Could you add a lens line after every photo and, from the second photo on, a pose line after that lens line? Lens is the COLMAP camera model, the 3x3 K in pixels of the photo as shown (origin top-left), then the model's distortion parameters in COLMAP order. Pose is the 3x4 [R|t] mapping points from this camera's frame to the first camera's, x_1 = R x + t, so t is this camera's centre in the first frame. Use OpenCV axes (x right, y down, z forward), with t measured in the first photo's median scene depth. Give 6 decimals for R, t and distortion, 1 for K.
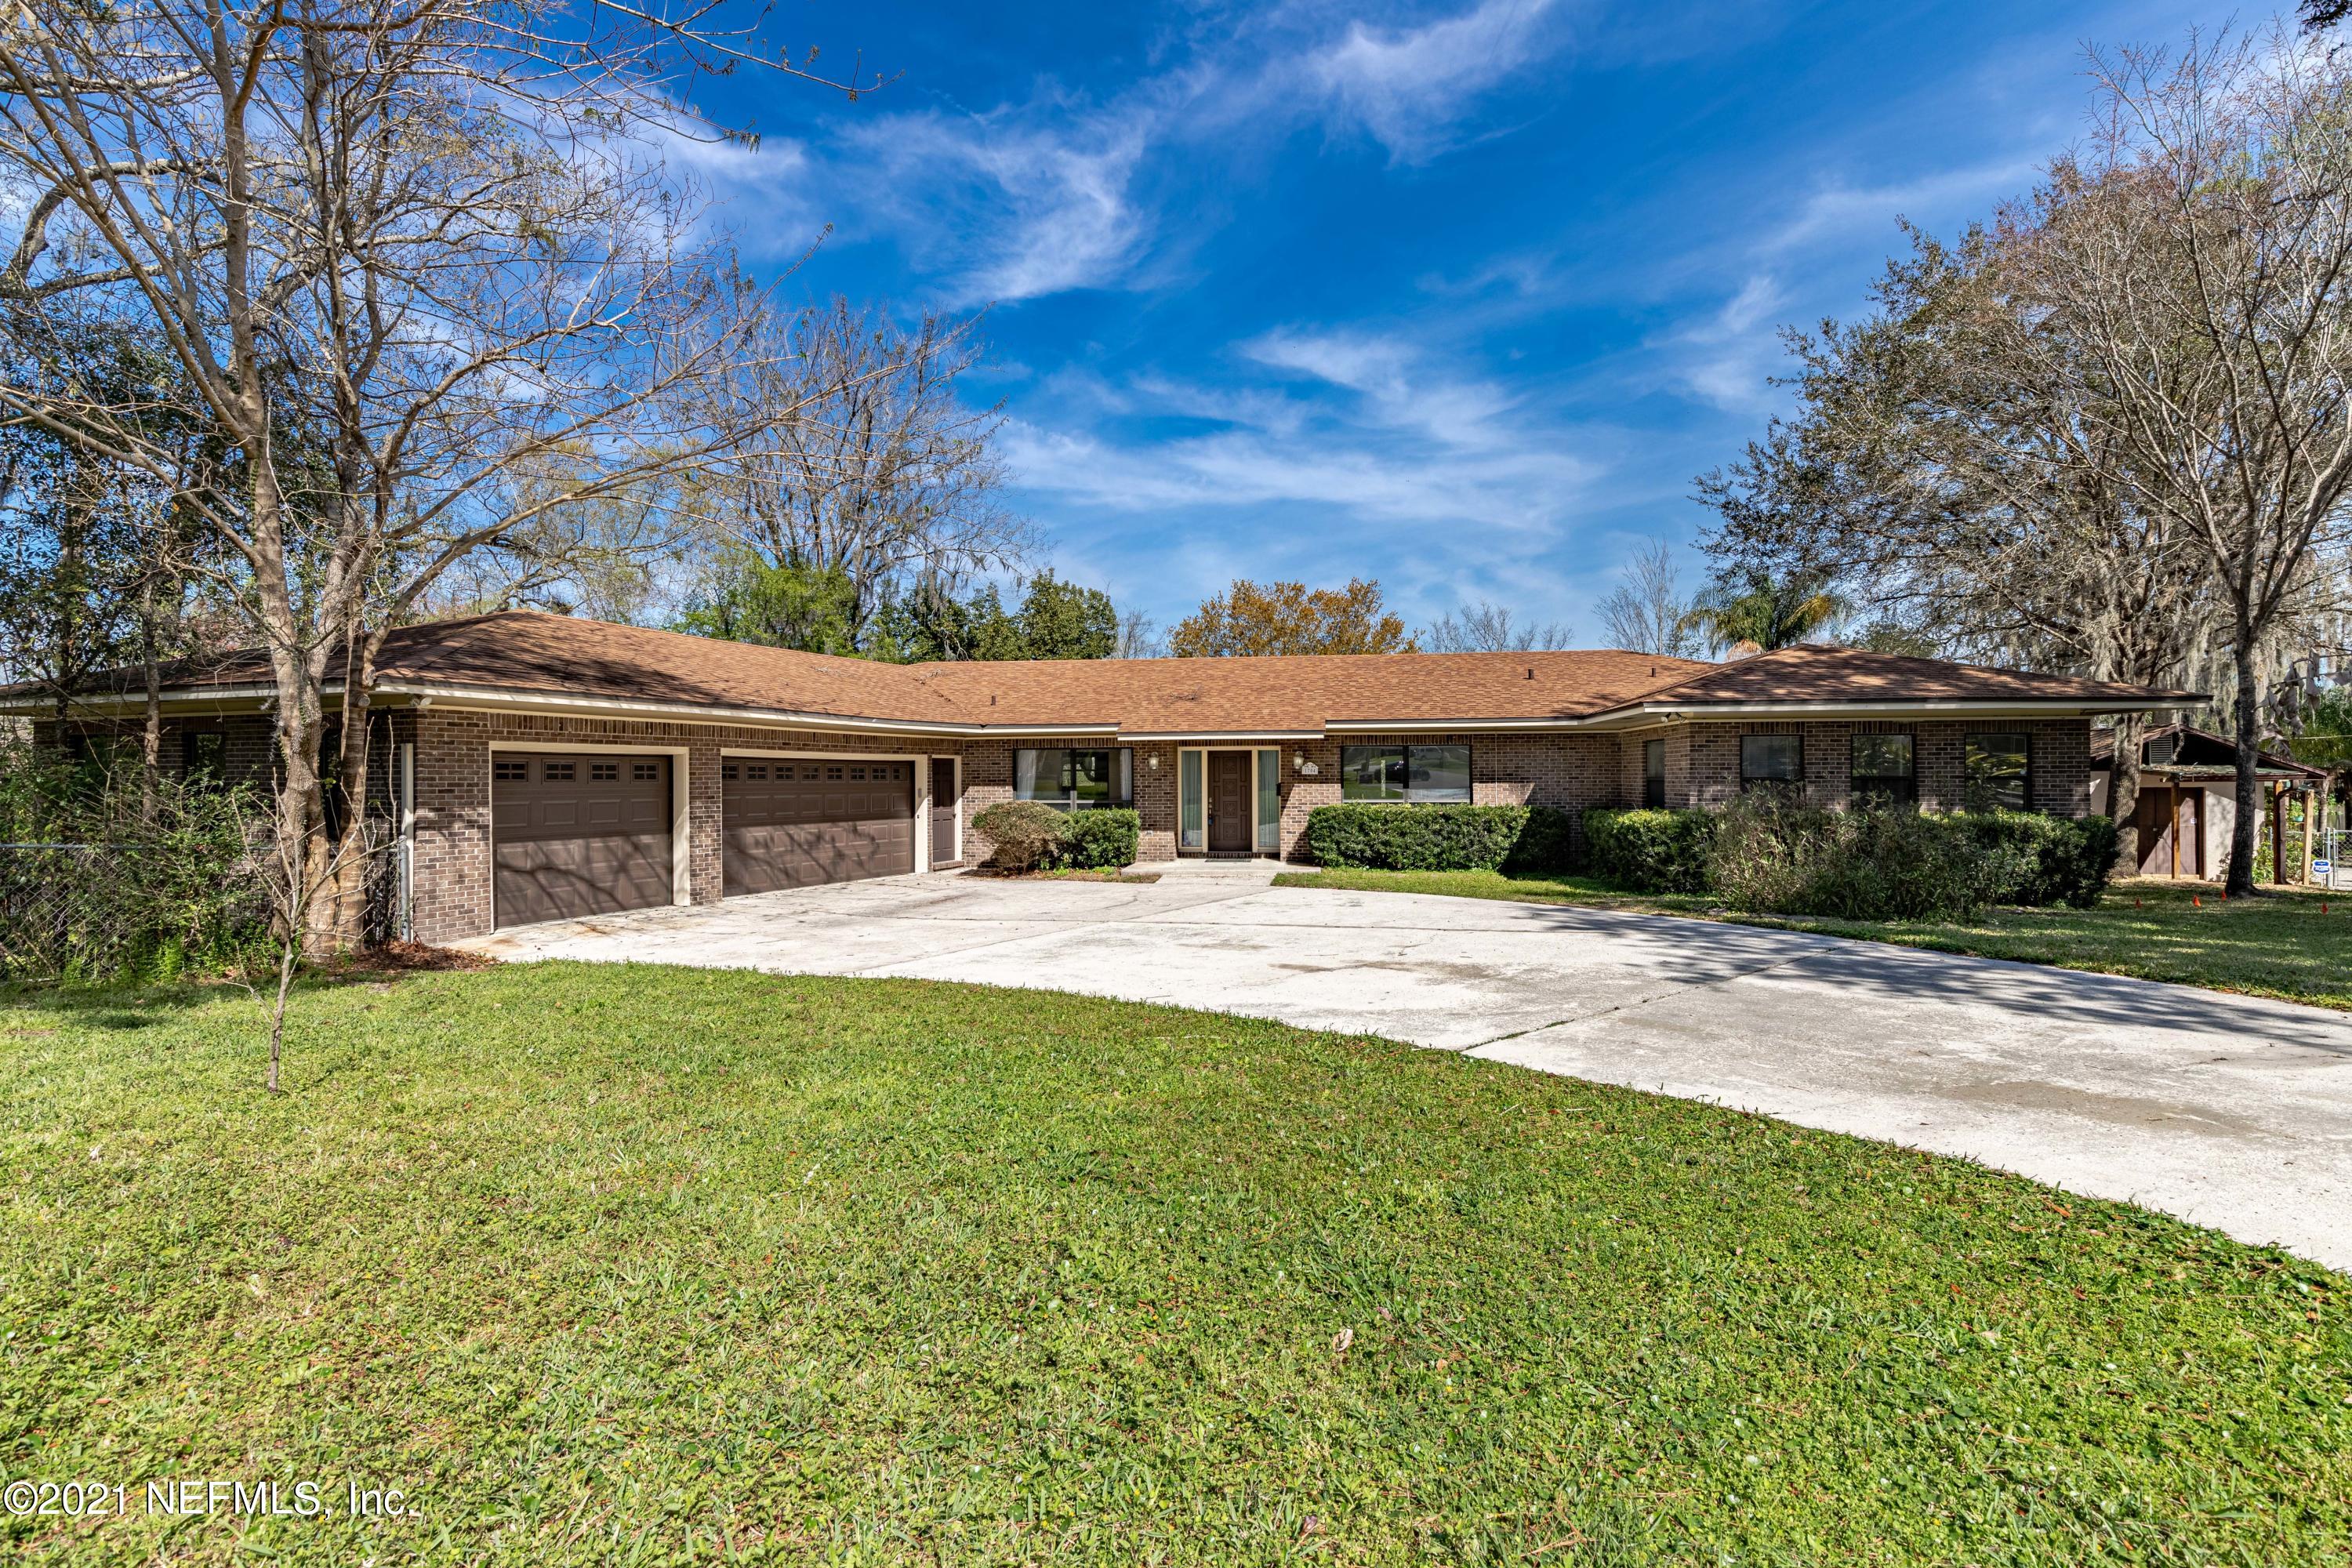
lens RADIAL K [[1055.0, 0, 1187.4], [0, 1055.0, 771.7], [0, 0, 1]] dist [0.000409, 0.000089]
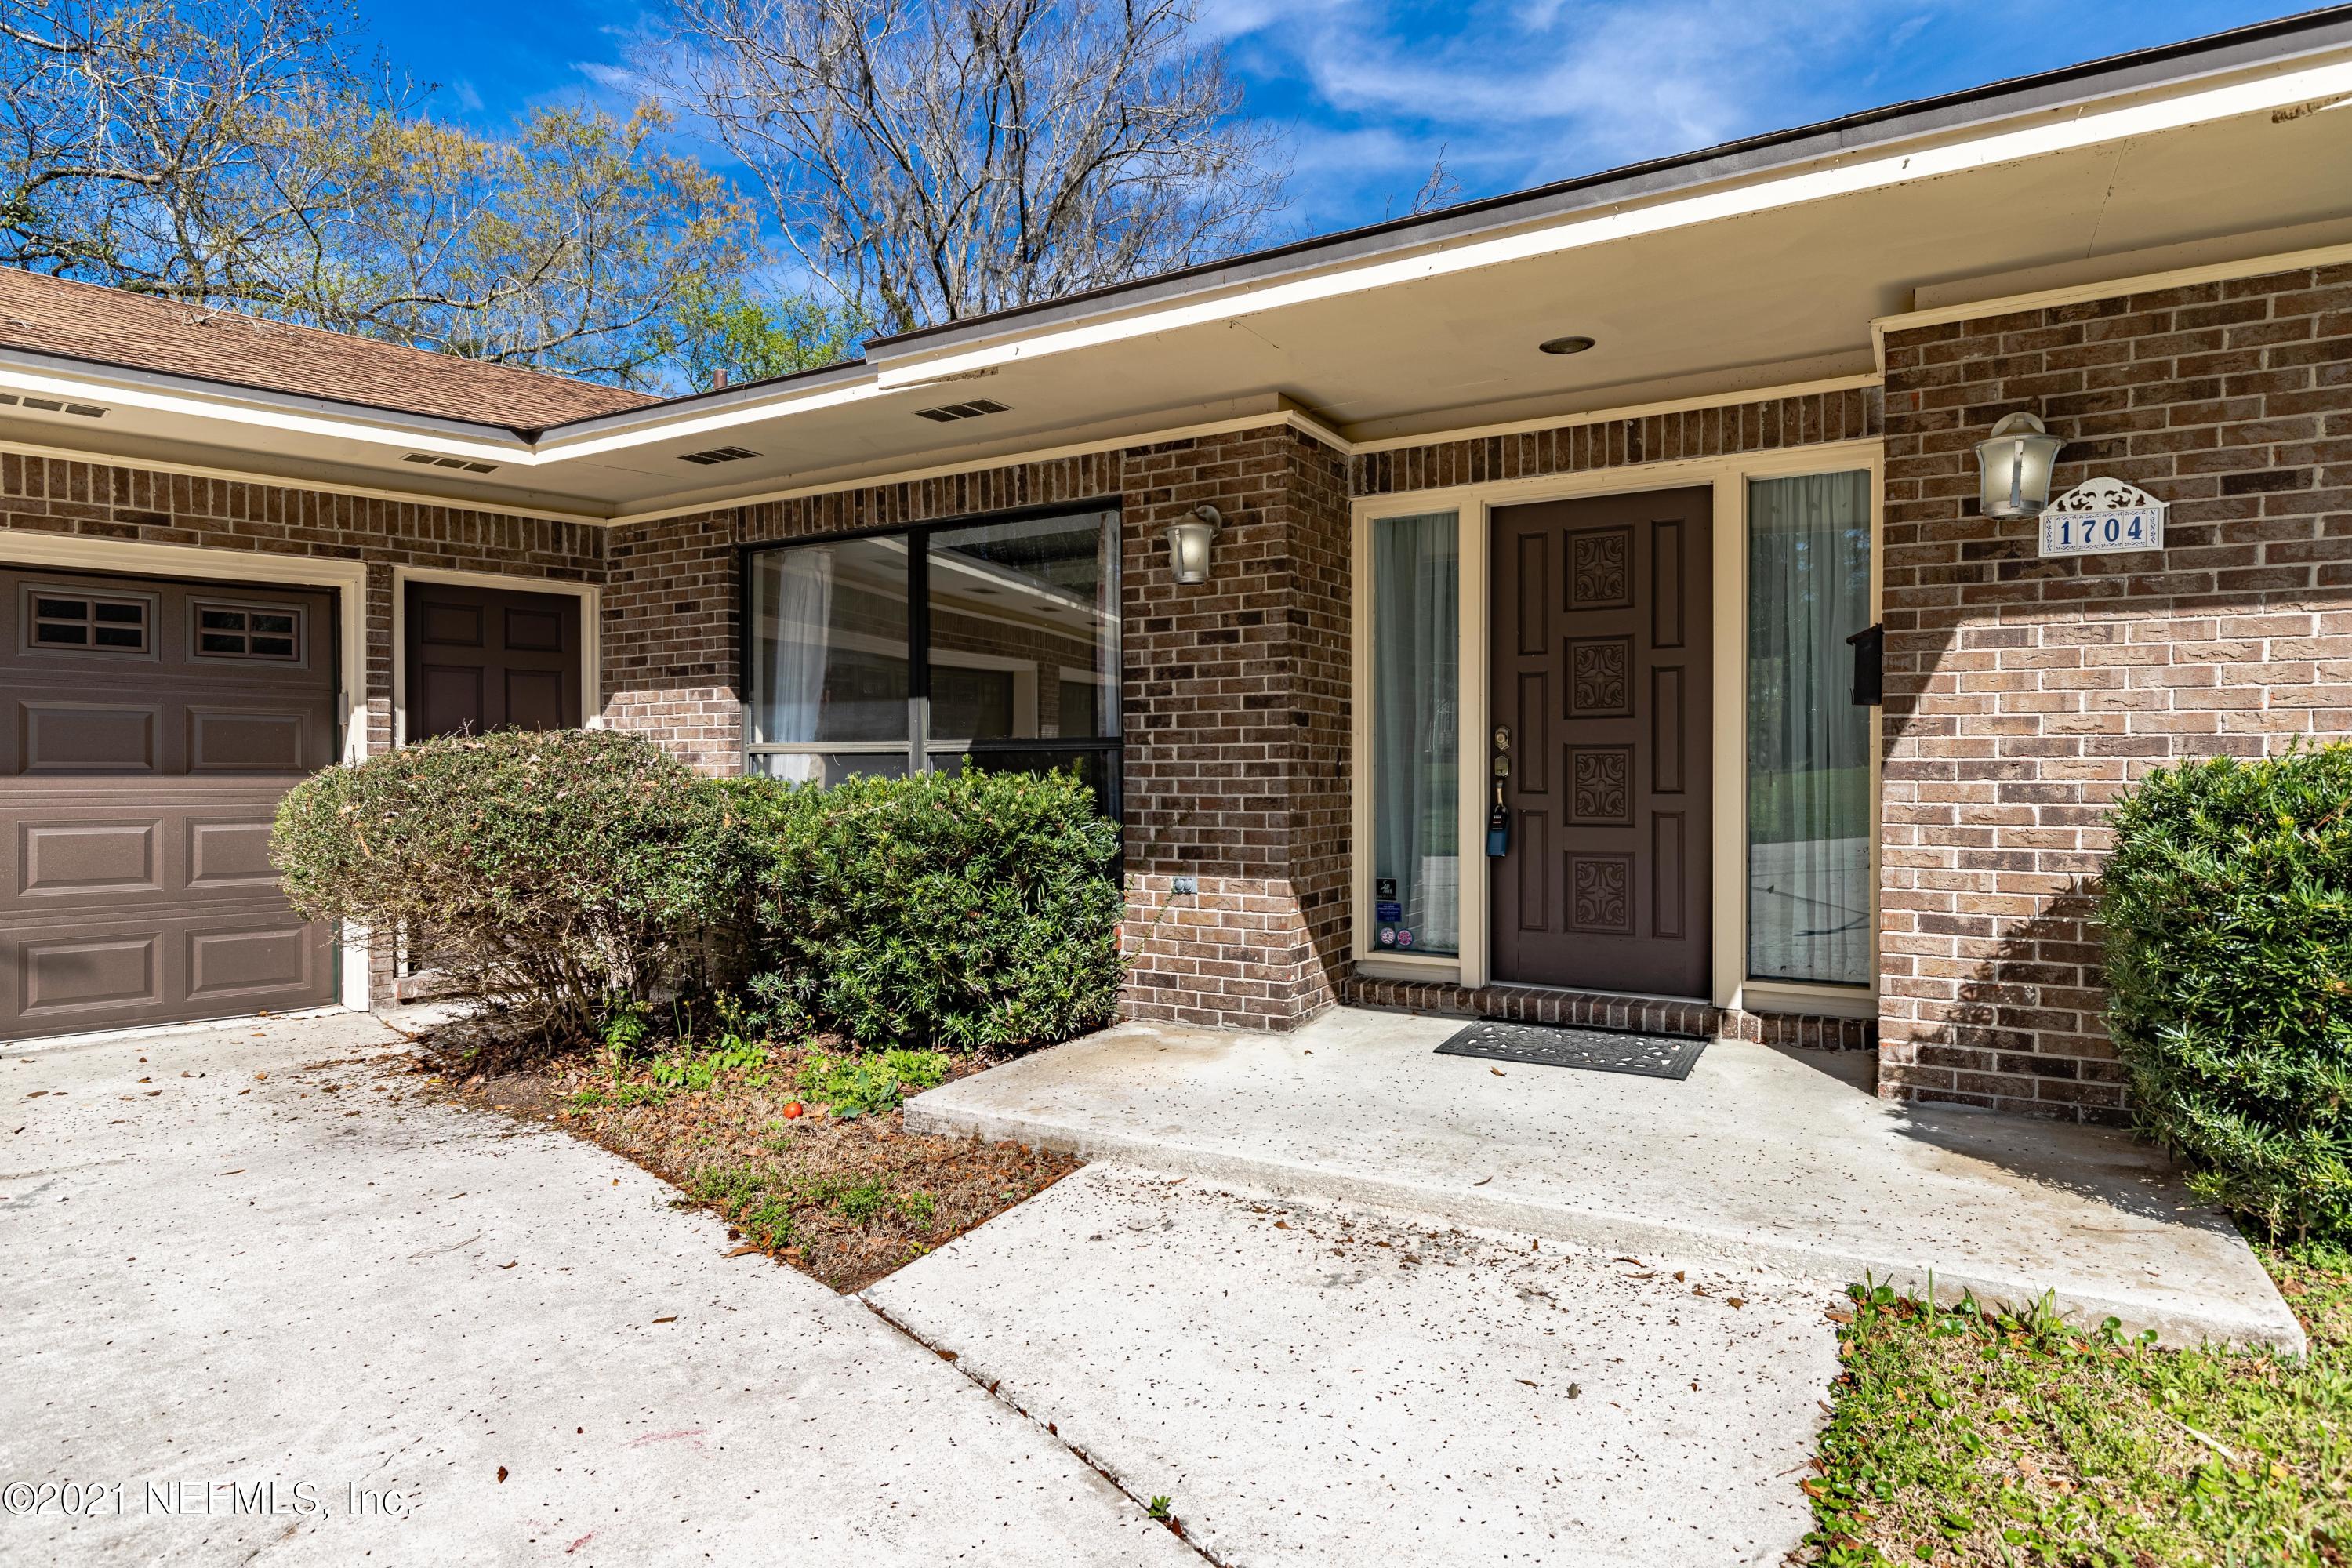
lens RADIAL K [[1278.6, 0, 1176.0], [0, 1278.6, 784.0], [0, 0, 1]] dist [0.003025, -0.001726]
pose [[0.922709, 0.008279, -0.385408, 0.064274], [0.000612, 0.999737, 0.022940, 0.031921], [0.385496, -0.021403, 0.922461, 0.779057]]
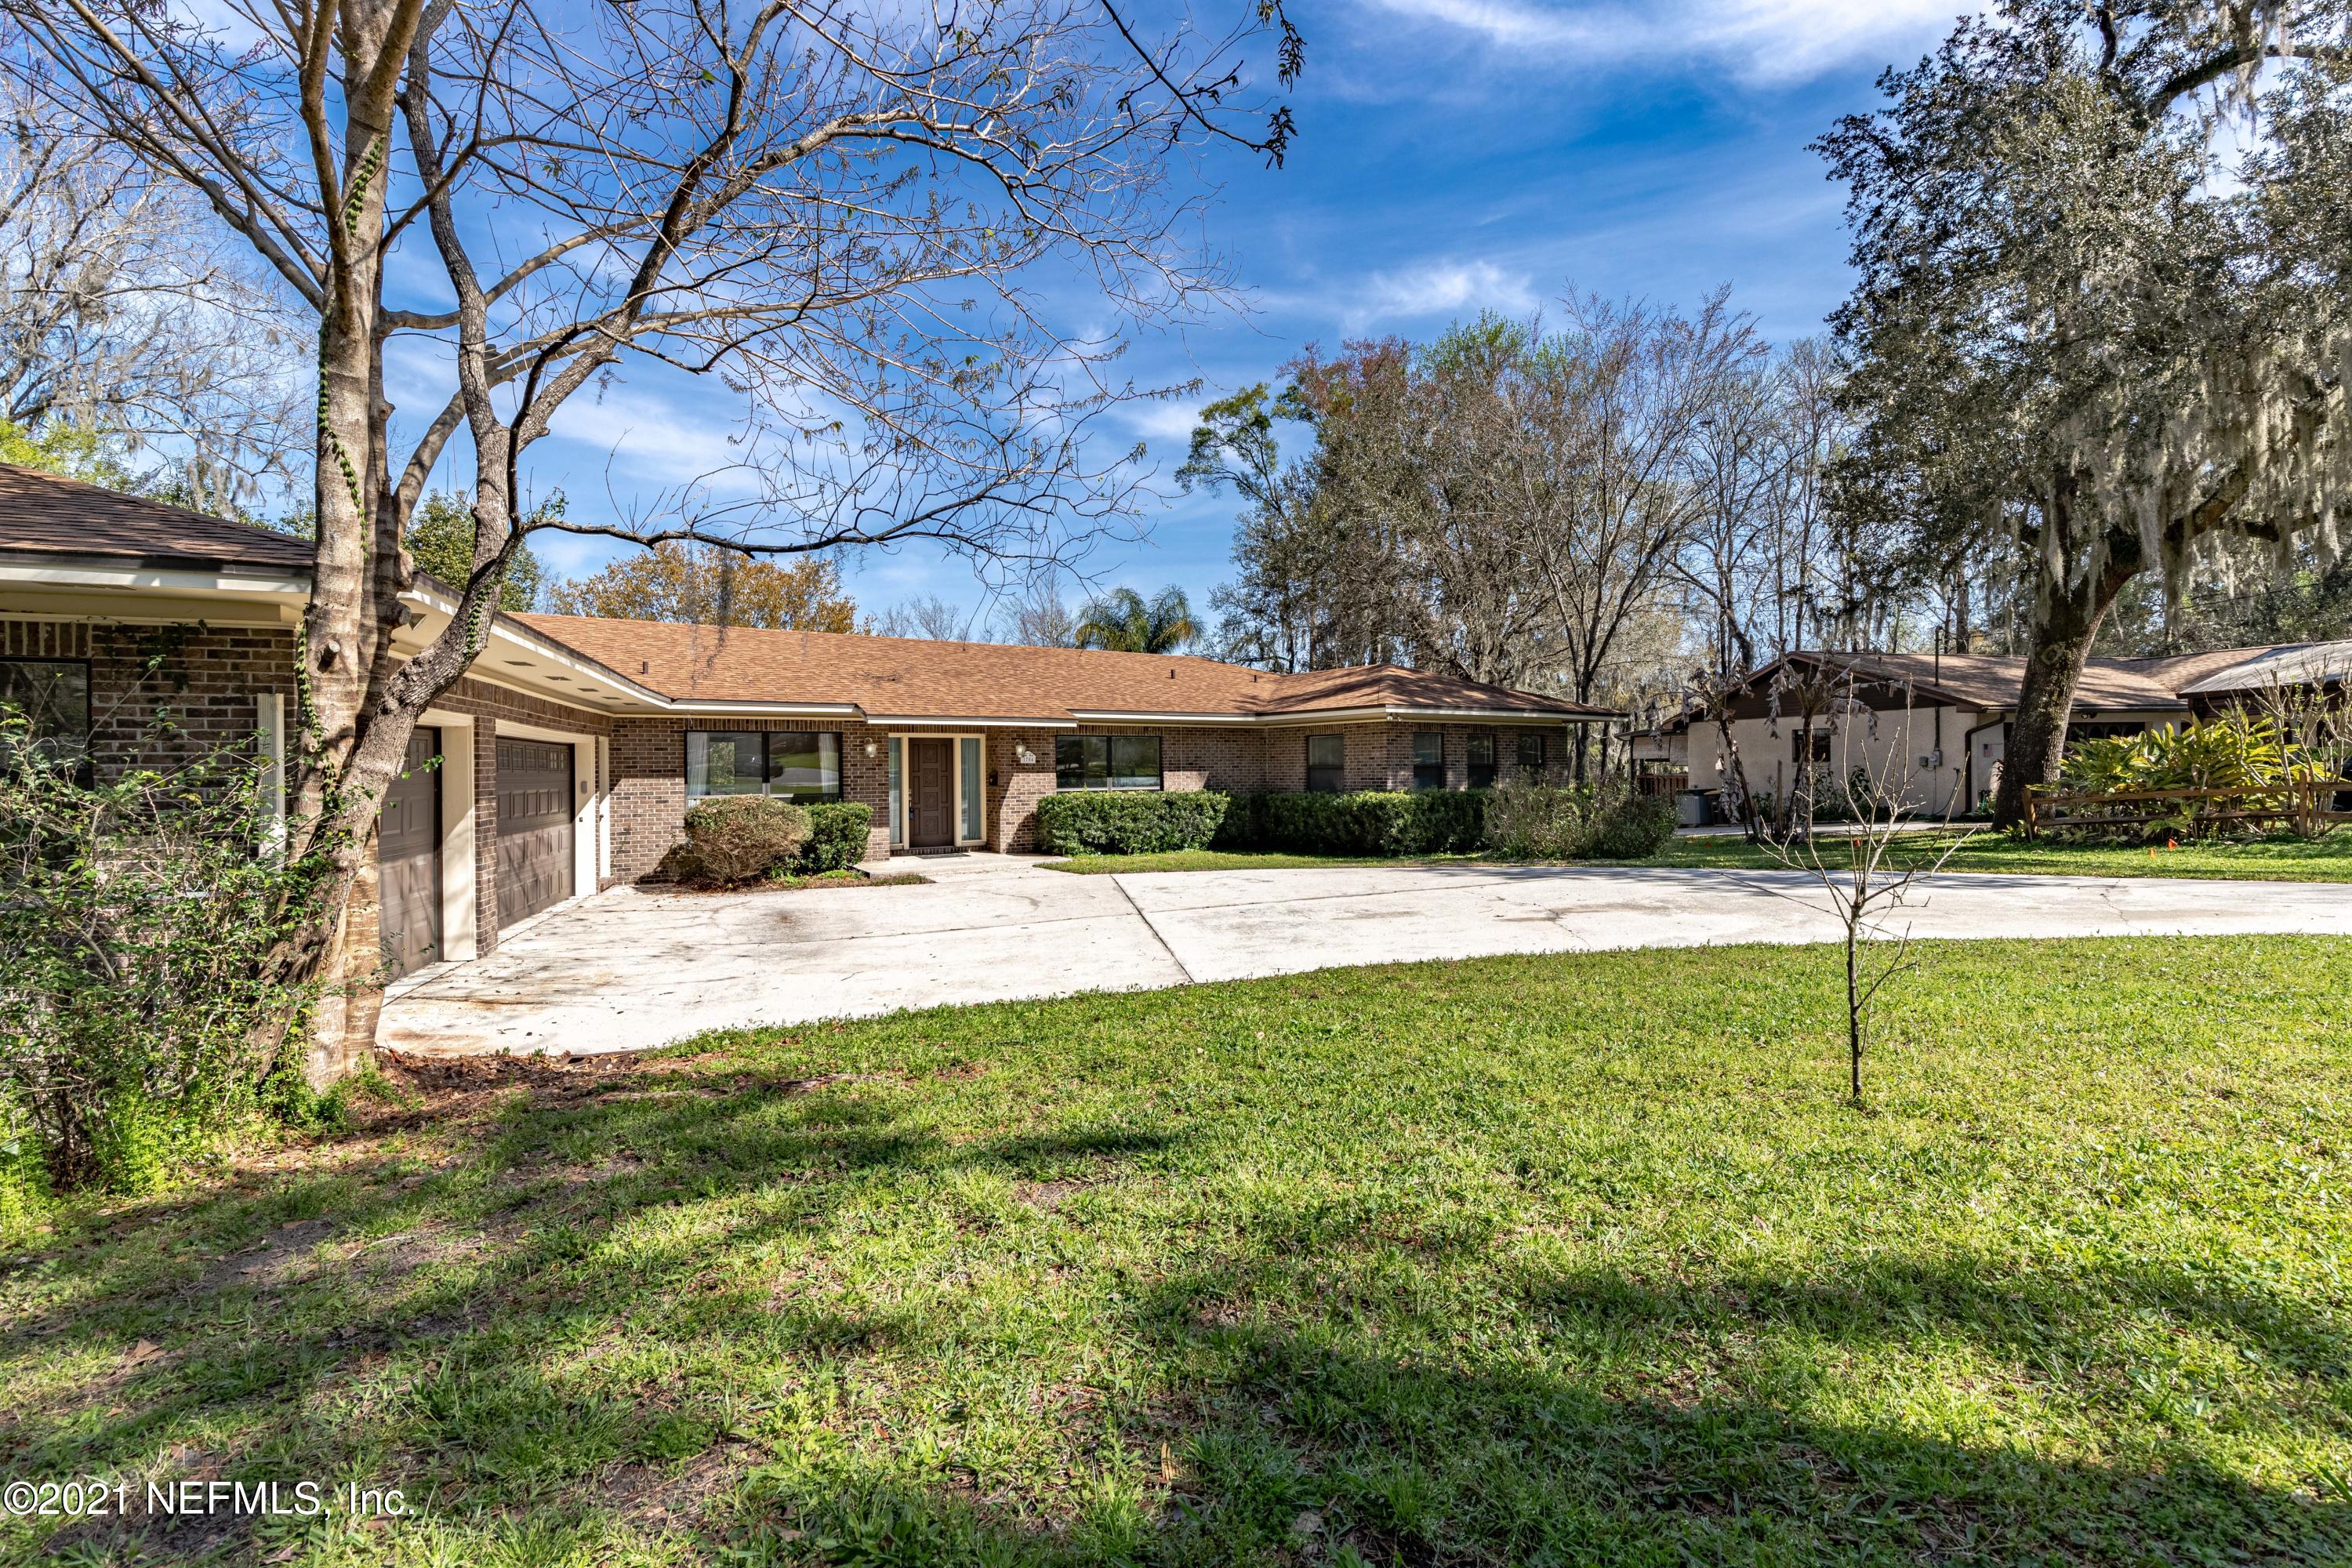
lens RADIAL K [[1055.0, 0, 1187.4], [0, 1055.0, 771.7], [0, 0, 1]] dist [0.000409, 0.000089]
pose [[0.750682, -0.002908, 0.660657, -0.423853], [0.001602, 0.999995, 0.002582, 0.007922], [-0.660661, -0.000880, 0.750684, 0.164422]]
